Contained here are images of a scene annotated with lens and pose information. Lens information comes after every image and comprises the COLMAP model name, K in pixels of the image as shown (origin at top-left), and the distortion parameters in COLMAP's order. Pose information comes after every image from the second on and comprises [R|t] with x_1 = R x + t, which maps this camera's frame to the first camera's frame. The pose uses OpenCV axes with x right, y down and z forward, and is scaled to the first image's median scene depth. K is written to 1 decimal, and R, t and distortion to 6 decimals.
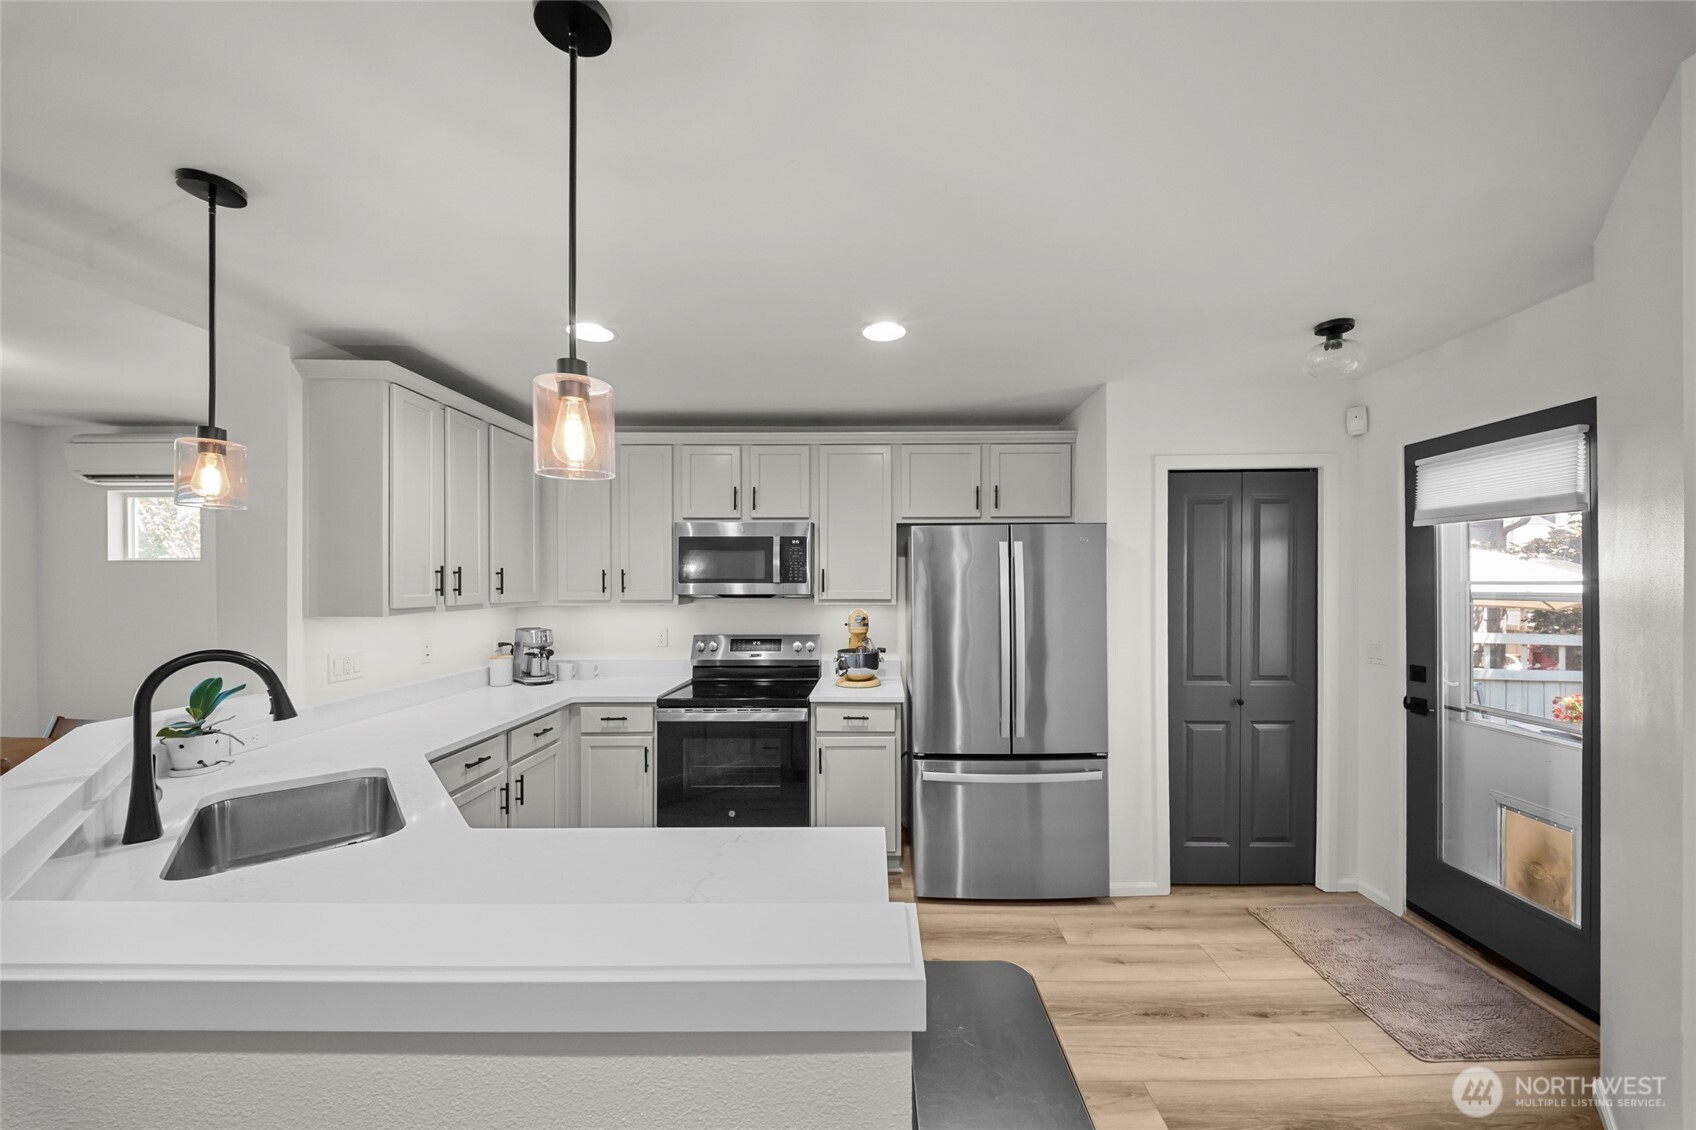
lens RADIAL K [[600.0, 0, 874.0], [0, 600.0, 582.2], [0, 0, 1]] dist [0.014297, -0.009251]
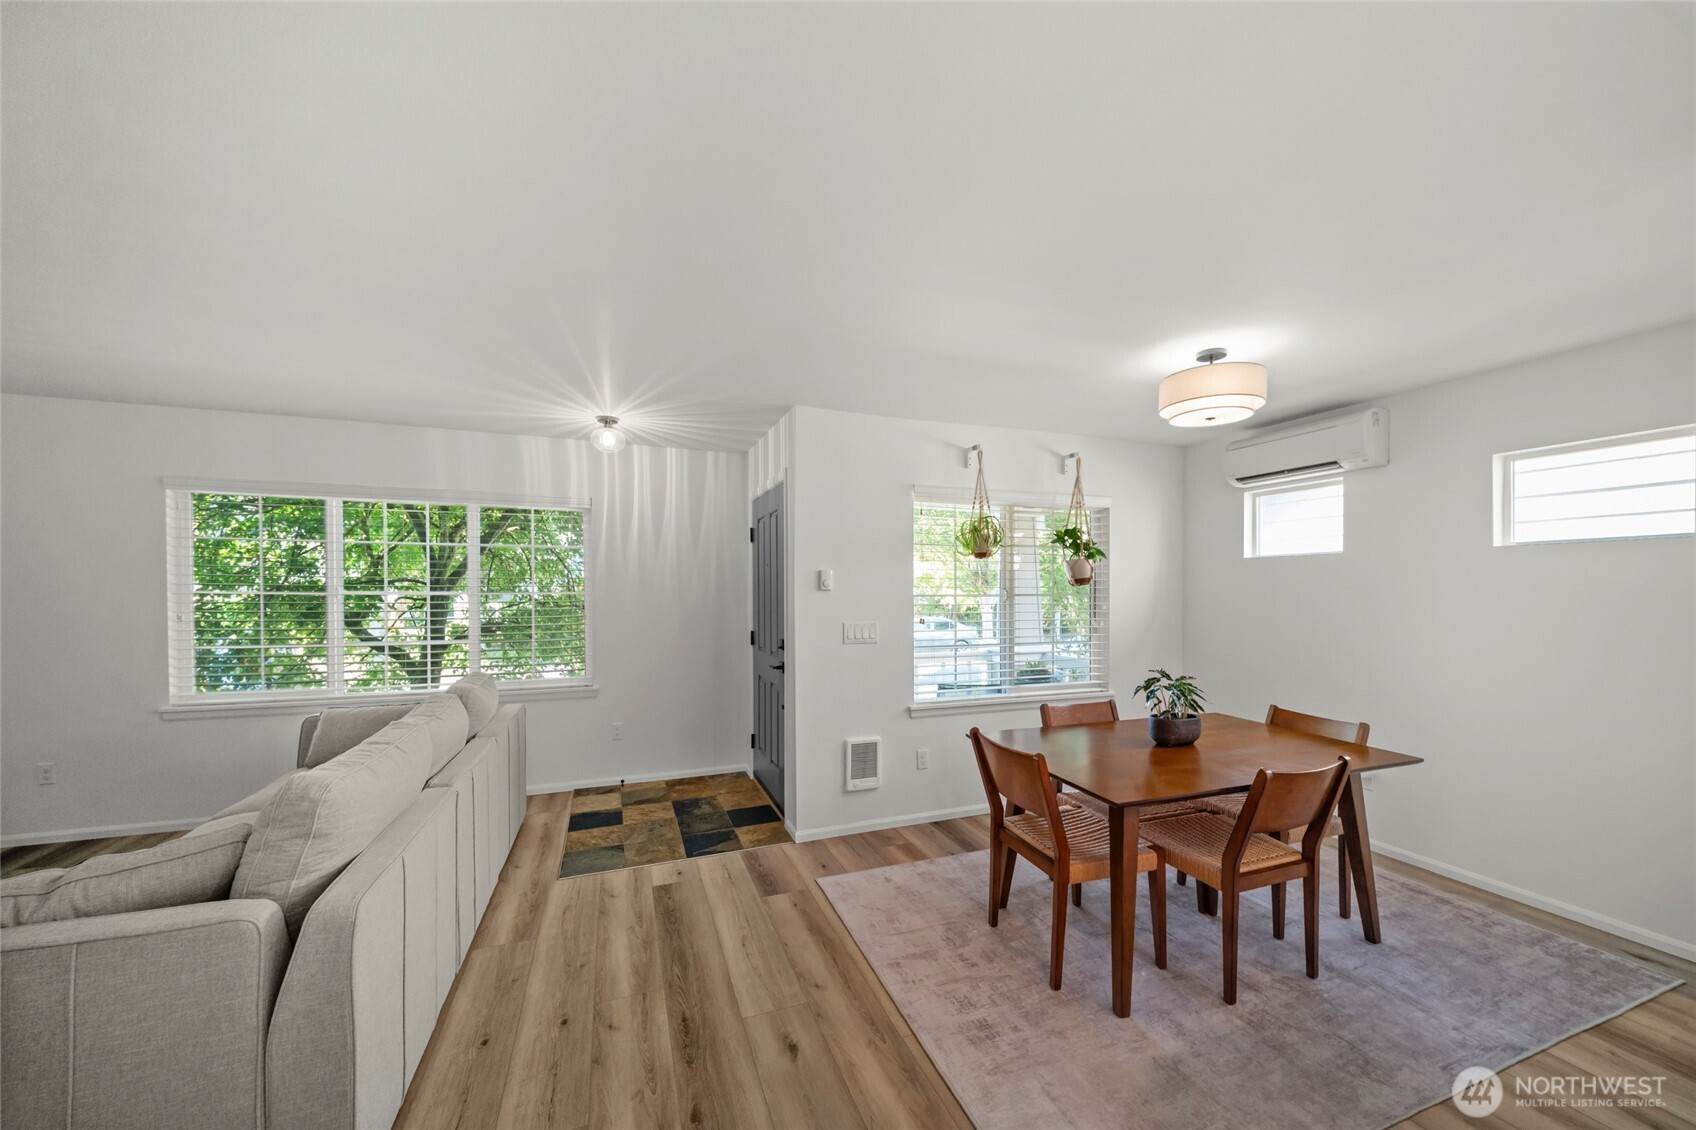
lens RADIAL K [[613.7, 0, 844.6], [0, 613.7, 594.4], [0, 0, 1]] dist [0.000810, -0.003135]
pose [[0.351130, 0.009337, -0.936280, -0.617753], [-0.002524, 0.999956, 0.009025, 0.026119], [0.936323, -0.000806, 0.351138, -0.065228]]
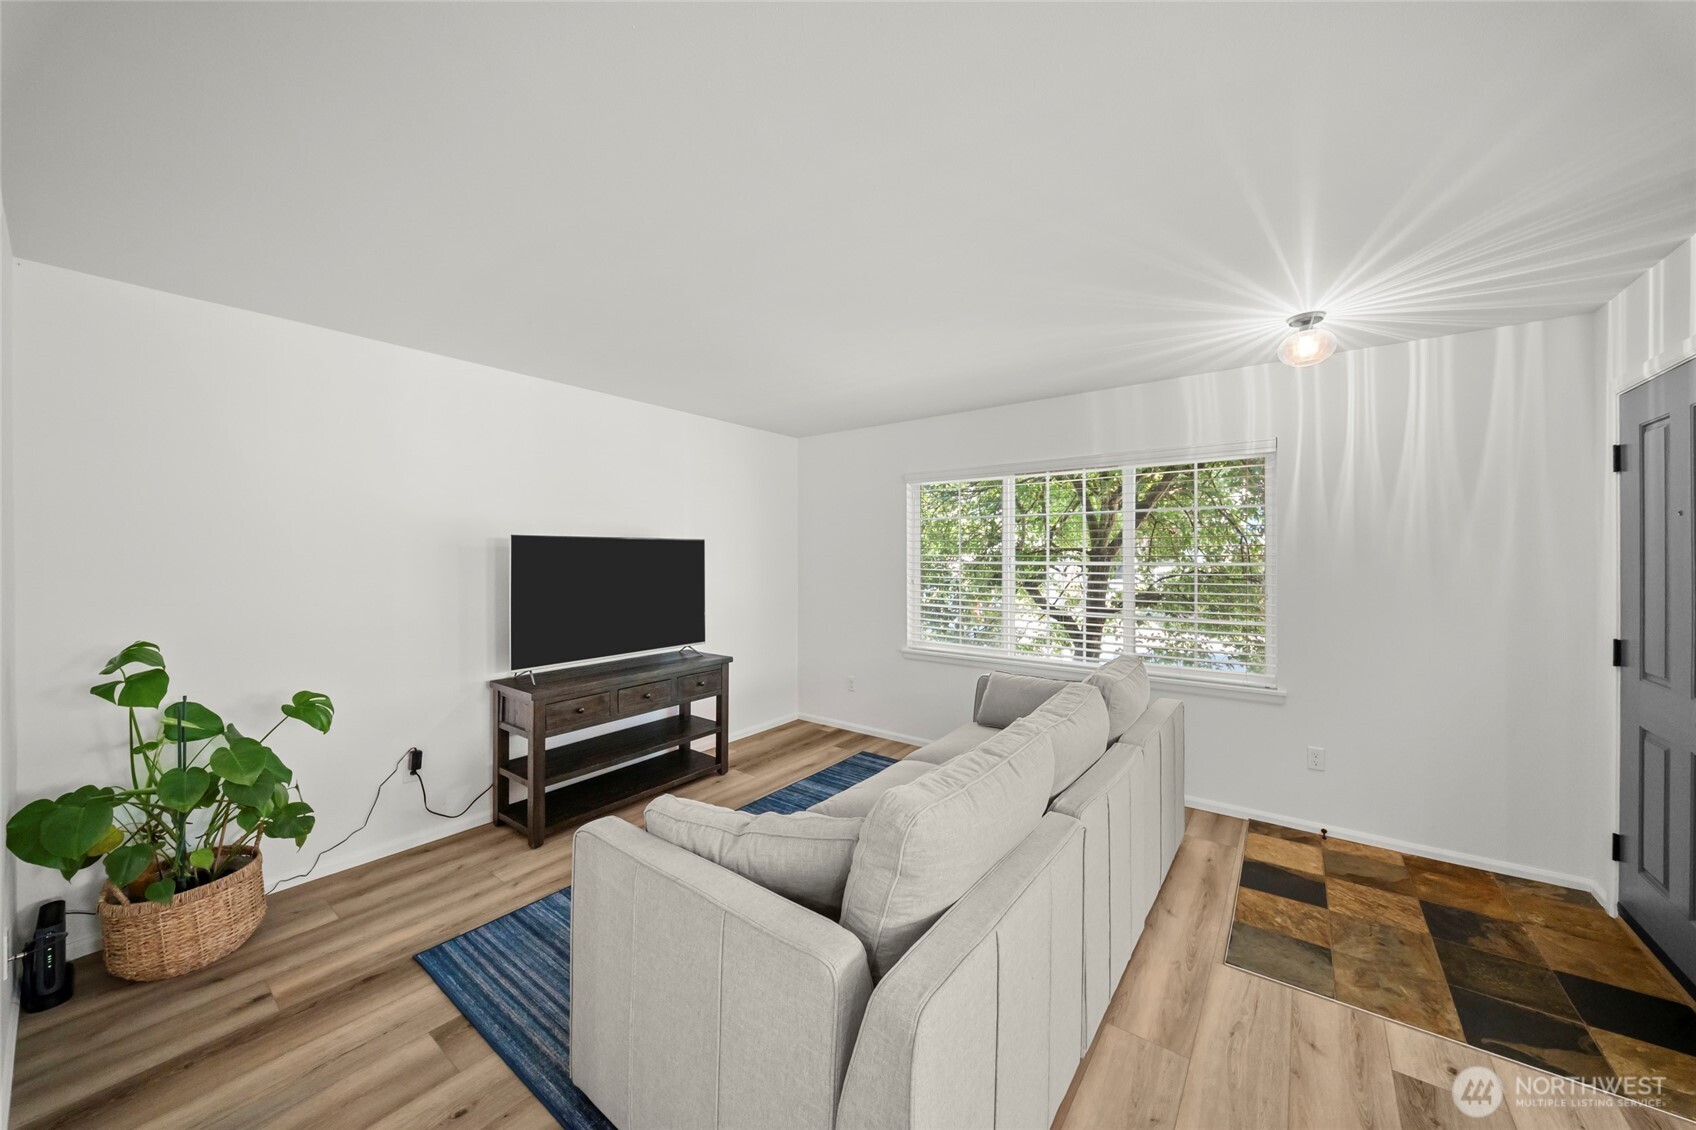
lens RADIAL K [[597.1, 0, 841.4], [0, 597.1, 558.3], [0, 0, 1]] dist [-0.000465, -0.003721]
pose [[-0.609153, 0.007448, -0.793018, -0.880936], [0.001779, 0.999966, 0.008026, 0.015453], [0.793051, 0.003478, -0.609146, -0.083515]]
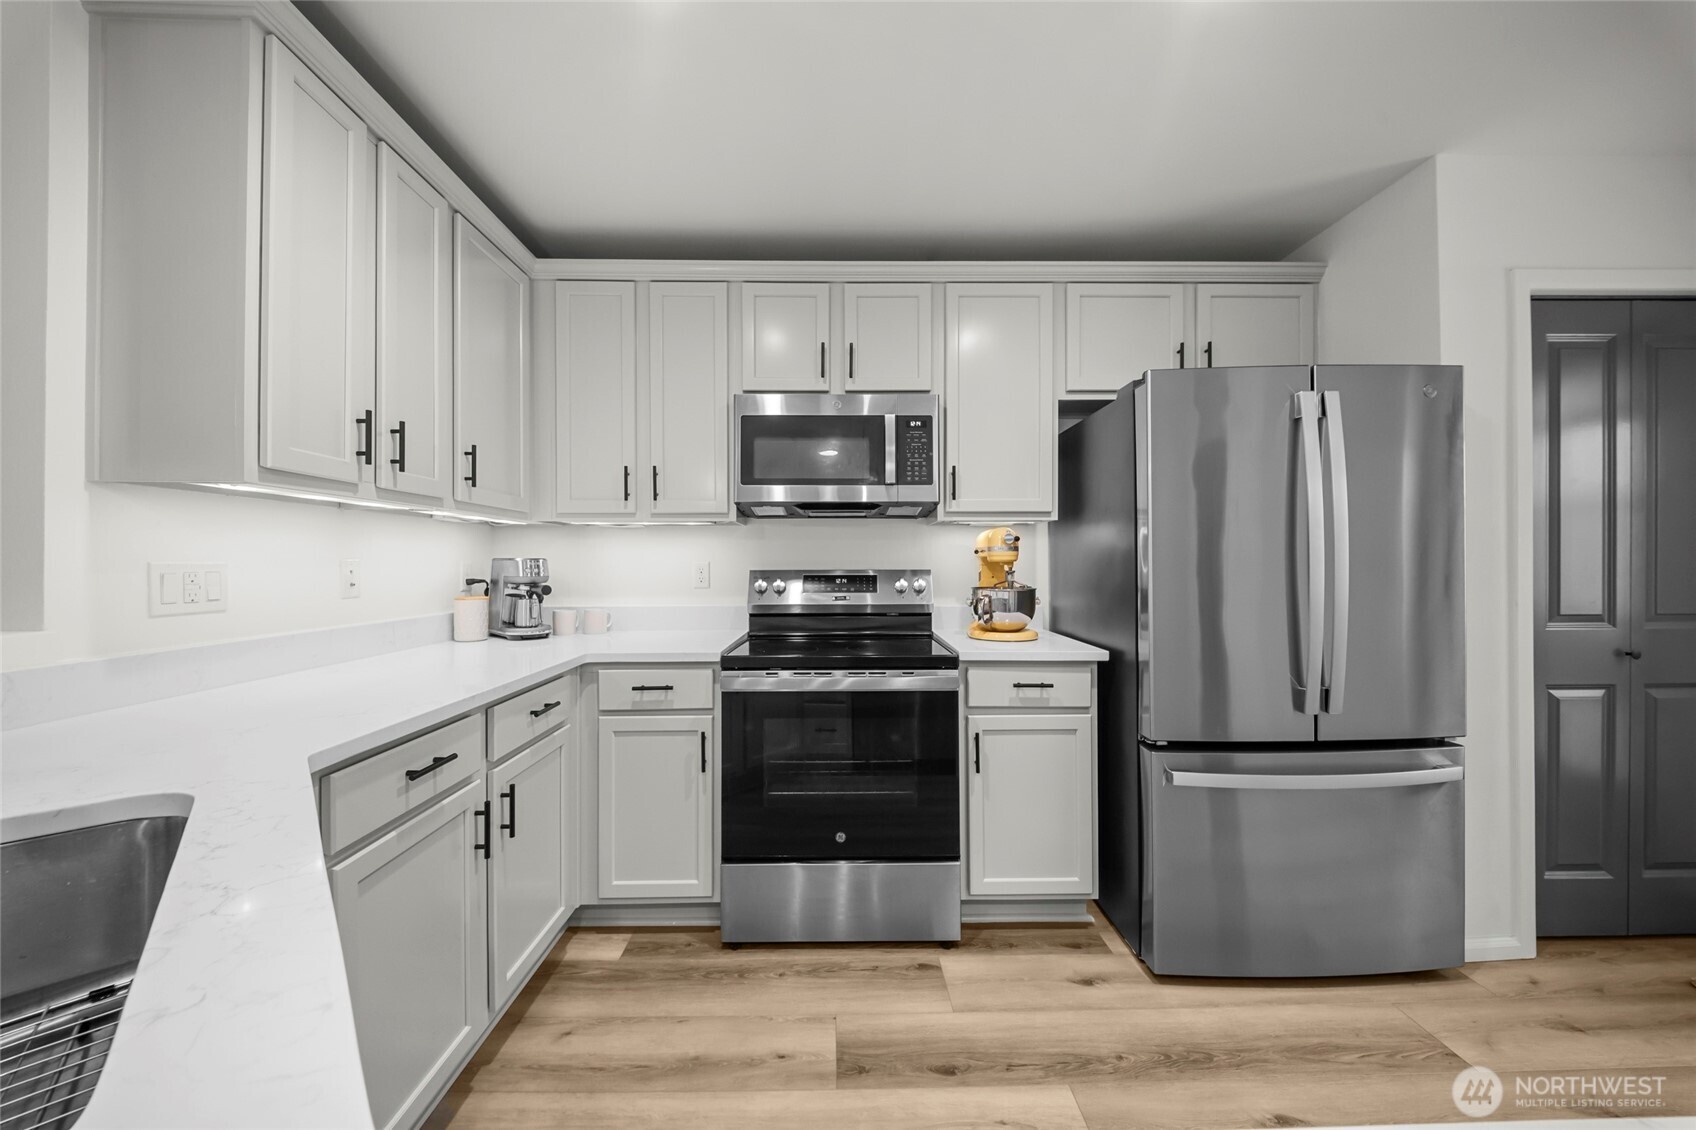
lens RADIAL K [[599.0, 0, 851.7], [0, 599.0, 560.5], [0, 0, 1]] dist [0.005999, -0.004805]
pose [[0.999802, -0.001268, 0.019858, -0.233886], [0.001343, 0.999992, -0.003770, 0.095066], [-0.019853, 0.003796, 0.999796, 0.363749]]
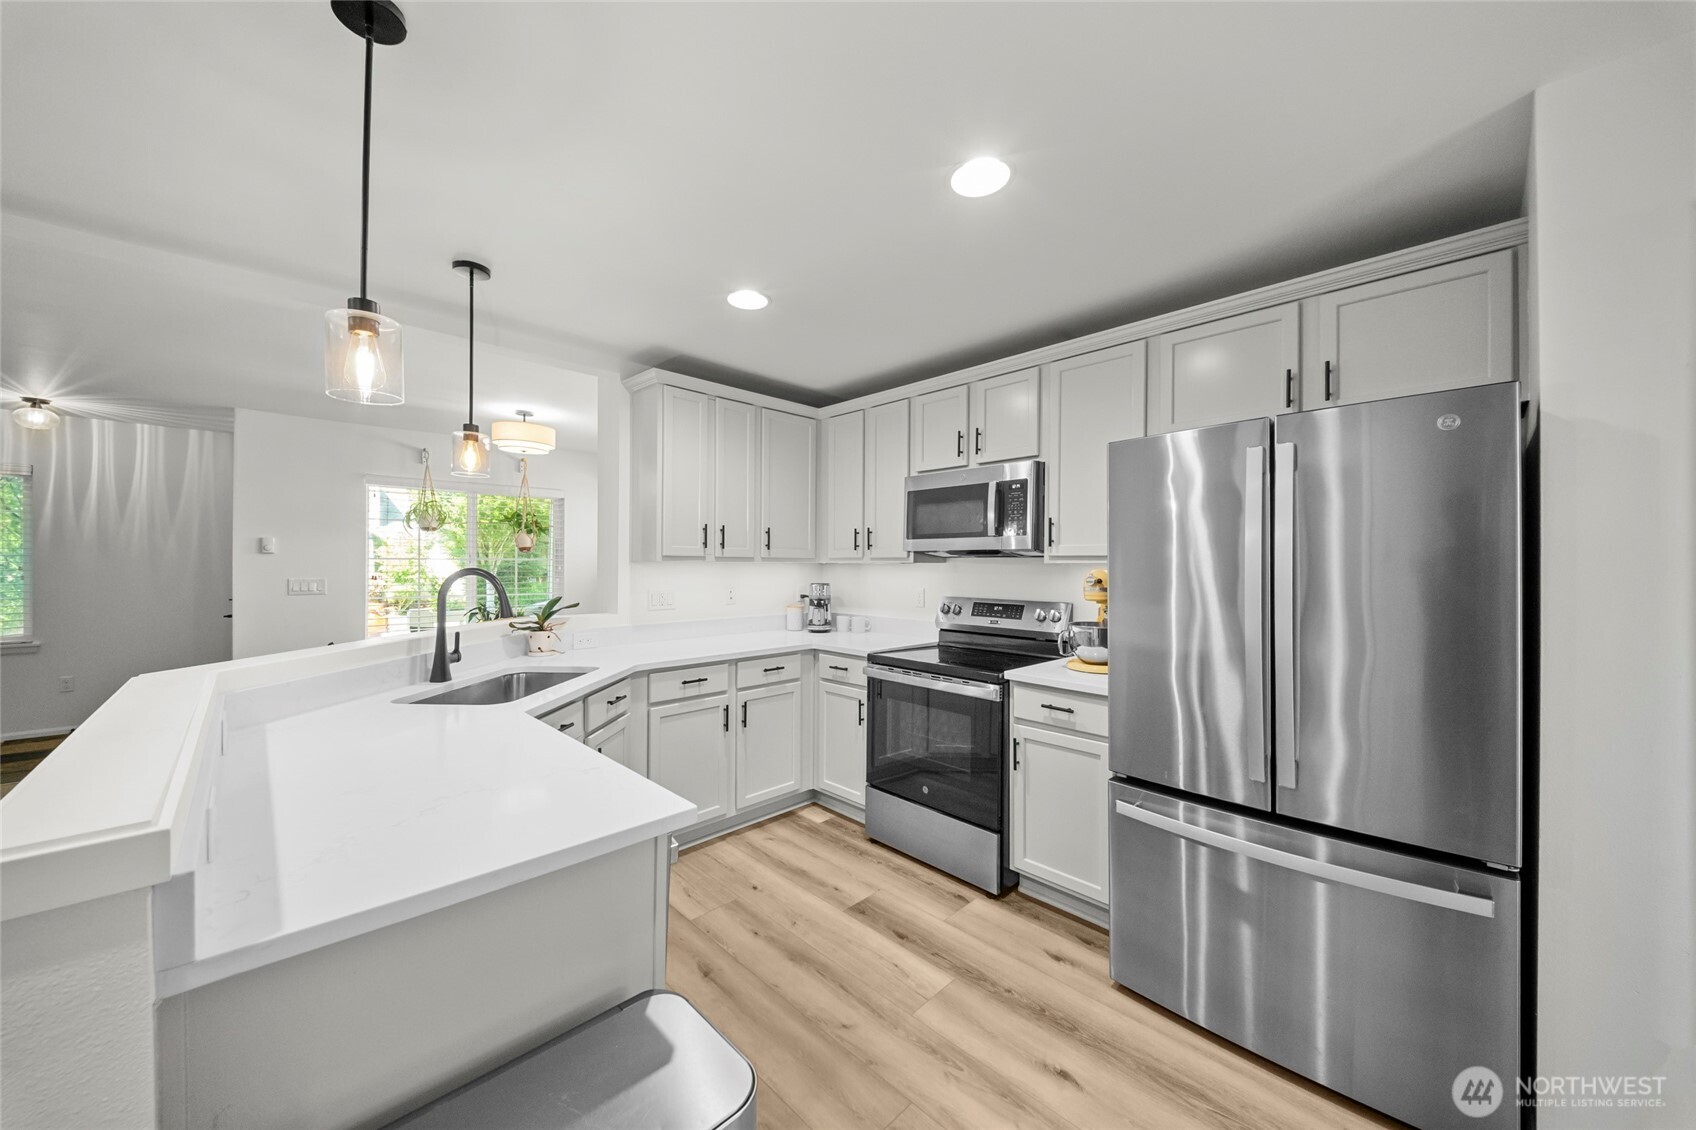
lens RADIAL K [[599.0, 0, 851.7], [0, 599.0, 560.5], [0, 0, 1]] dist [0.005999, -0.004805]
pose [[0.708376, 0.001147, -0.705834, 0.318052], [-0.006433, 0.999968, -0.004831, 0.044157], [0.705806, 0.007963, 0.708360, 0.275580]]
